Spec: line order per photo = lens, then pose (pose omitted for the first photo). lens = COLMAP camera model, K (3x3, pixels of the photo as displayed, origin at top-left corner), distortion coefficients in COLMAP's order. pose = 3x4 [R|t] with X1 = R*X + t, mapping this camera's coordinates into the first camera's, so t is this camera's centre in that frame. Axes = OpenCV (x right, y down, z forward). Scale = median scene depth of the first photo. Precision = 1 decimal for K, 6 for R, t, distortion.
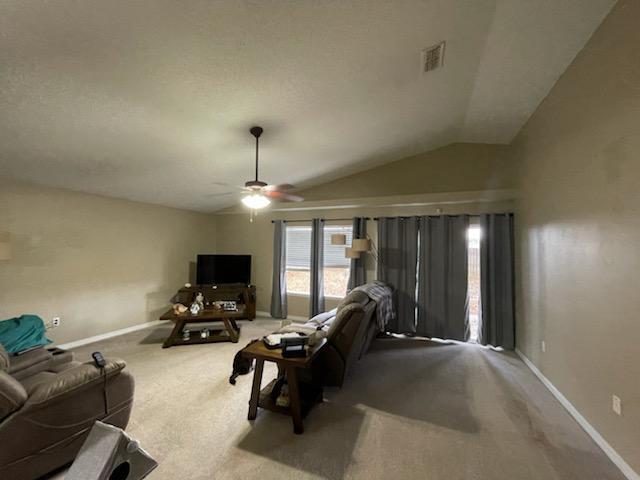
lens RADIAL K [[258.2, 0, 320.4], [0, 258.2, 238.6], [0, 0, 1]] dist [-0.003156, -0.000229]
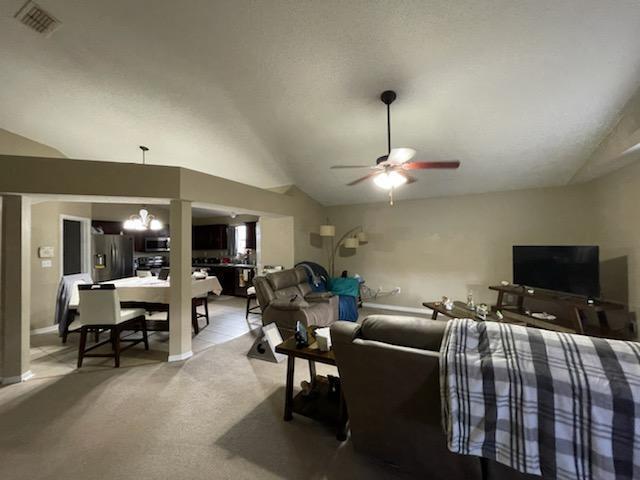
lens RADIAL K [[258.2, 0, 320.4], [0, 258.2, 238.6], [0, 0, 1]] dist [-0.003156, -0.000229]
pose [[-0.085755, -0.029773, -0.995871, 0.435493], [0.043645, 0.998482, -0.033609, 0.054215], [0.995360, -0.046347, -0.084326, 0.620678]]
